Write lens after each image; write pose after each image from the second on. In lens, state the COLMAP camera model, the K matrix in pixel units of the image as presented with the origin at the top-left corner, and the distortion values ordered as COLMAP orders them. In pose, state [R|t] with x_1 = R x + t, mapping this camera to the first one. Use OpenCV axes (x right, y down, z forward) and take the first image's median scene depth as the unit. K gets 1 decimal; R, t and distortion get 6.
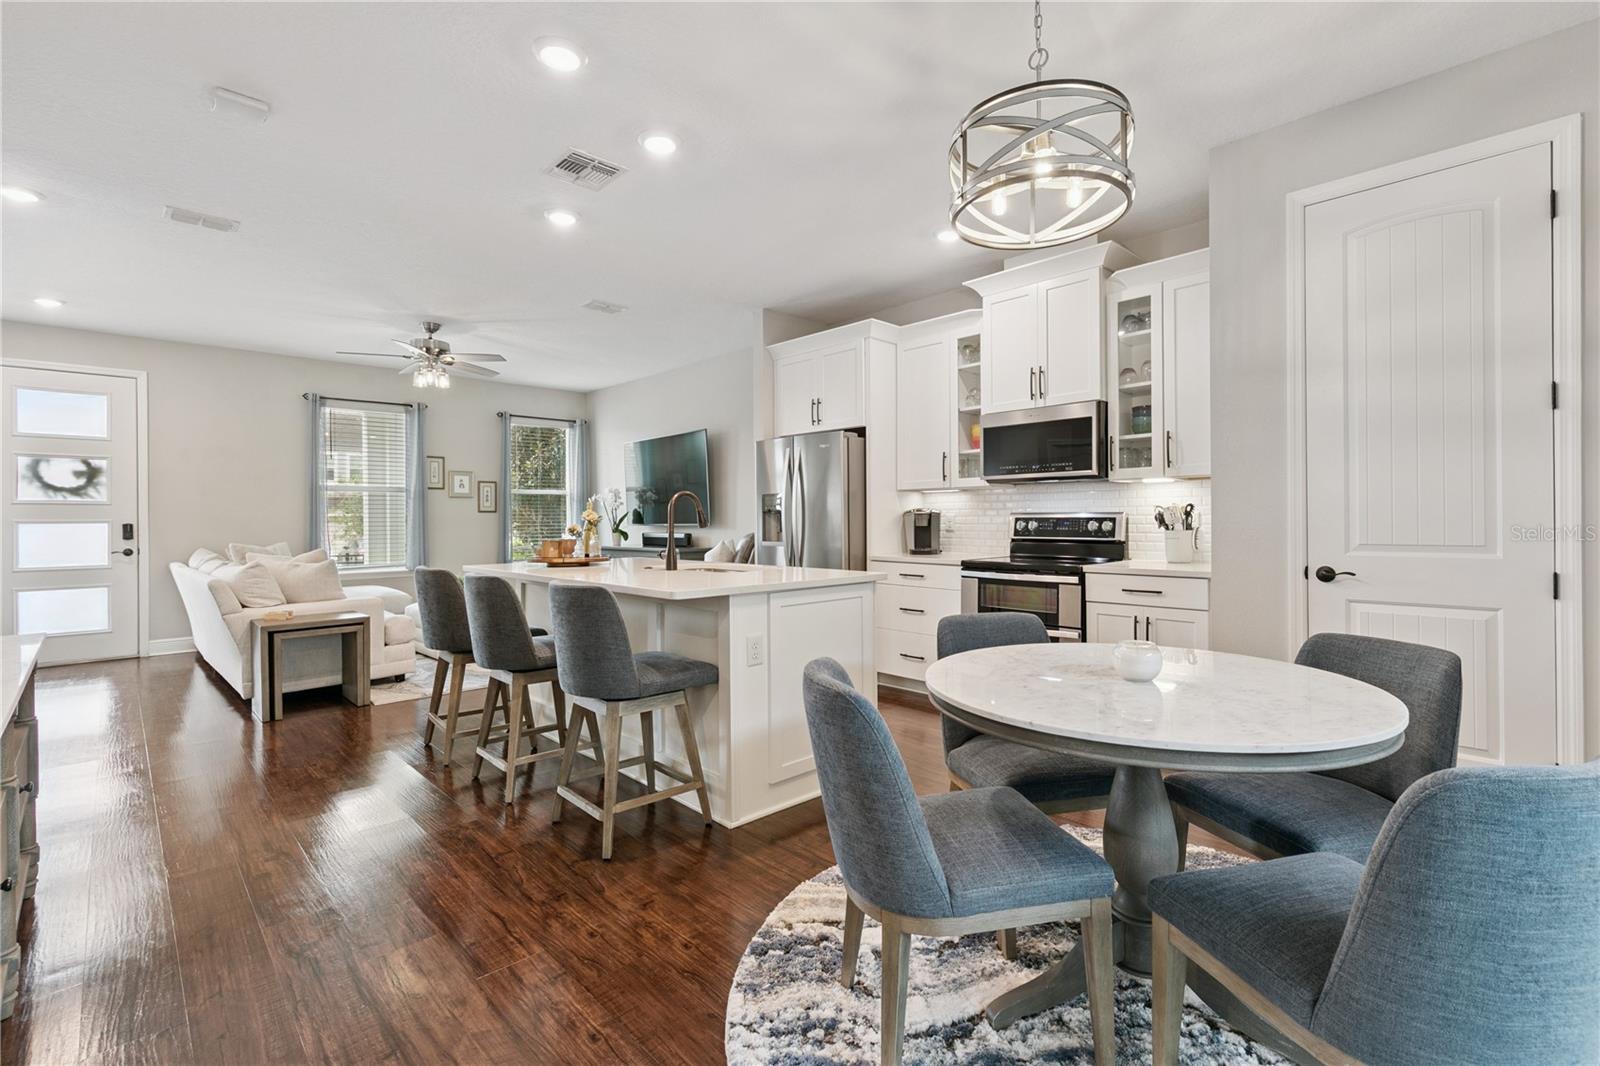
lens RADIAL K [[716.5, 0, 804.1], [0, 716.5, 519.5], [0, 0, 1]] dist [-0.000002, -0.000285]
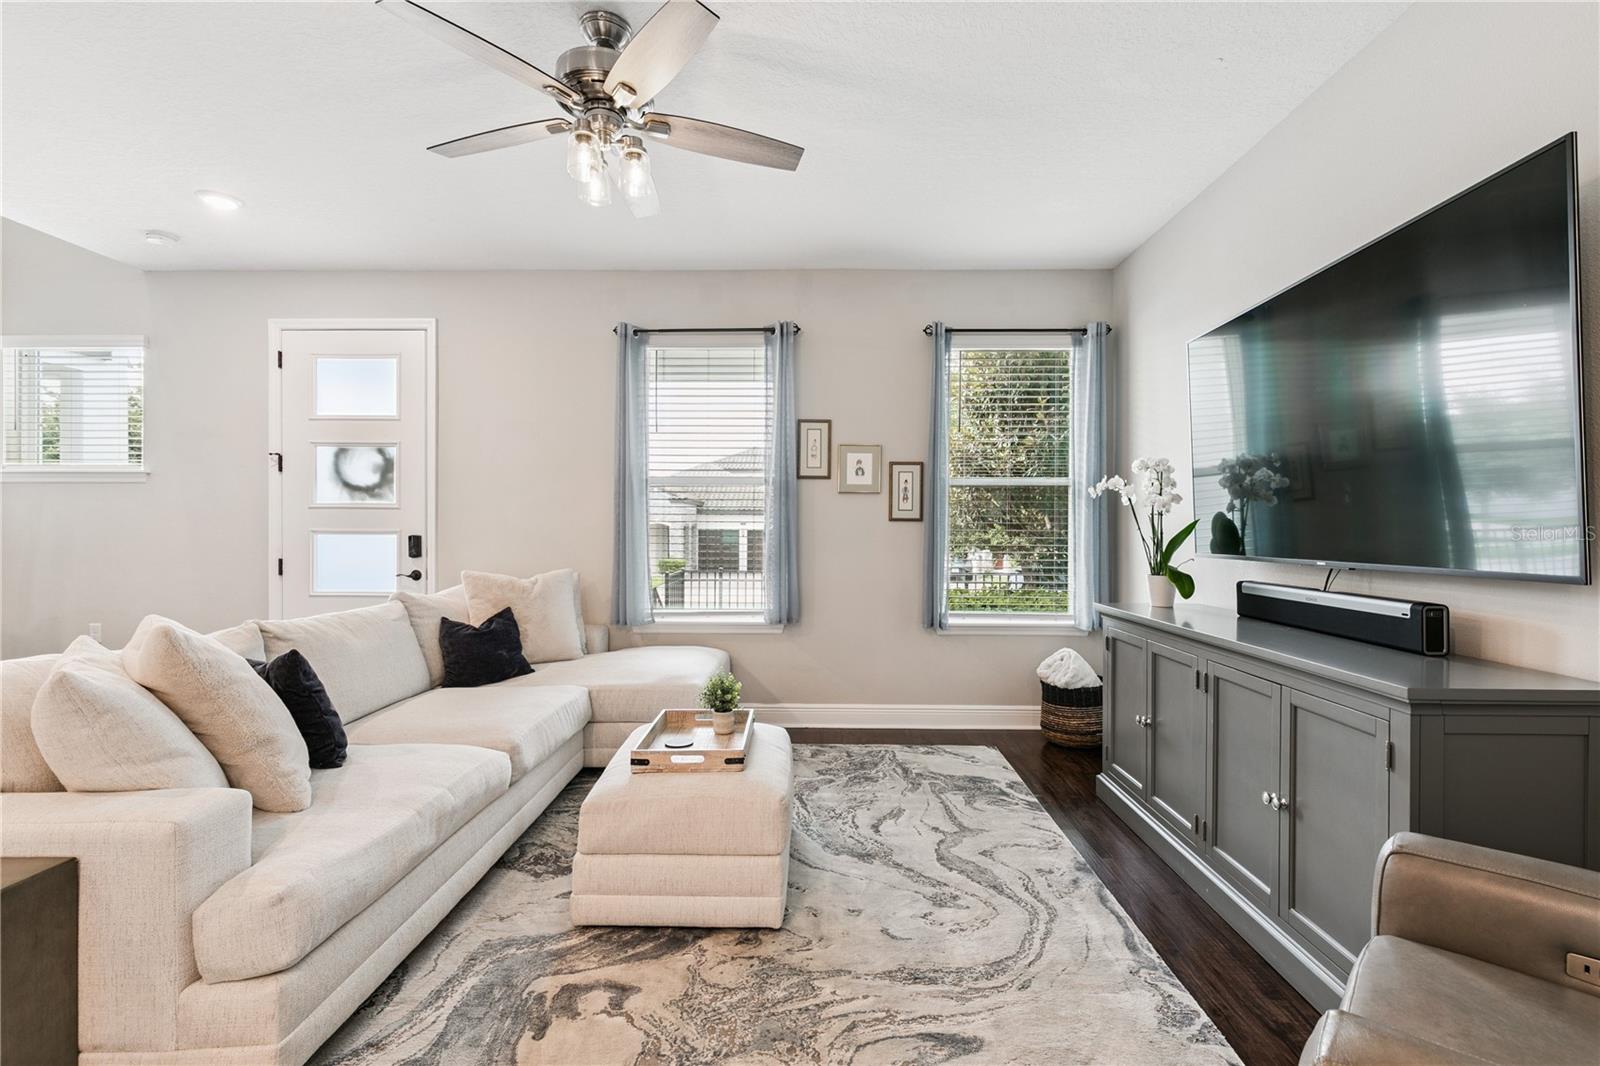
lens RADIAL K [[714.7, 0, 808.1], [0, 714.7, 534.0], [0, 0, 1]] dist [0.003199, 0.000112]
pose [[0.707375, 0.016205, -0.706652, -0.203419], [-0.010157, 0.999867, 0.012761, -0.010554], [0.706765, -0.001849, 0.707446, 0.966530]]
